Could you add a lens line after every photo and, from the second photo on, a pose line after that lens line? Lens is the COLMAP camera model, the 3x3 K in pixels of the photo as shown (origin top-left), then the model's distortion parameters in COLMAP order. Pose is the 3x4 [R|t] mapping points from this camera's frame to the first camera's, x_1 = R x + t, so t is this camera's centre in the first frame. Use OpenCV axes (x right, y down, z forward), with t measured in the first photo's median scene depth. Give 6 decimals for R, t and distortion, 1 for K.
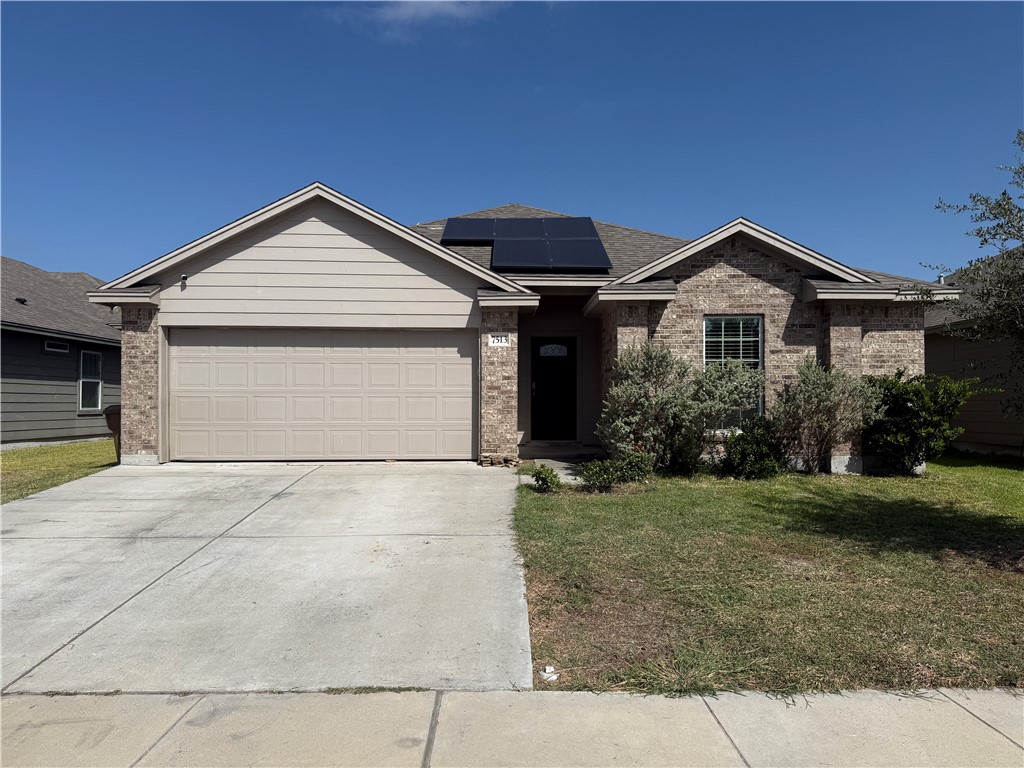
lens RADIAL K [[728.5, 0, 522.3], [0, 728.5, 385.5], [0, 0, 1]] dist [0.031361, -0.035140]
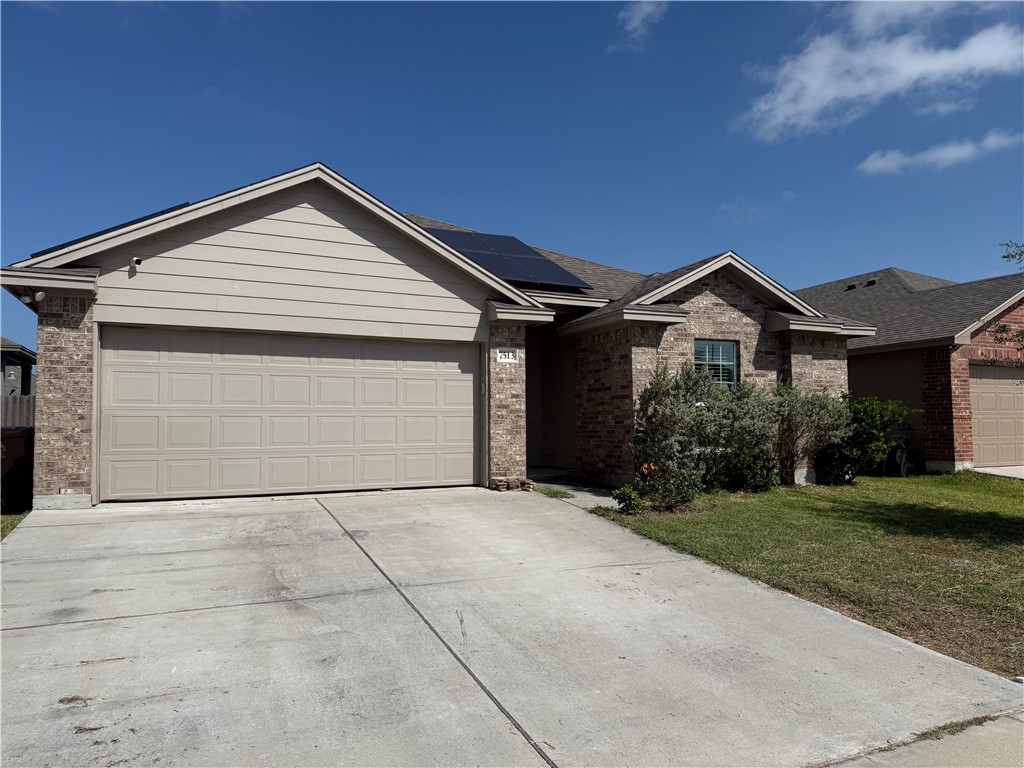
lens RADIAL K [[728.5, 0, 515.6], [0, 728.5, 383.0], [0, 0, 1]] dist [0.031361, -0.035140]
pose [[0.912878, 0.019271, 0.407778, -0.413137], [-0.004433, 0.999294, -0.037301, 0.007806], [-0.408209, 0.032244, 0.912319, 0.140926]]
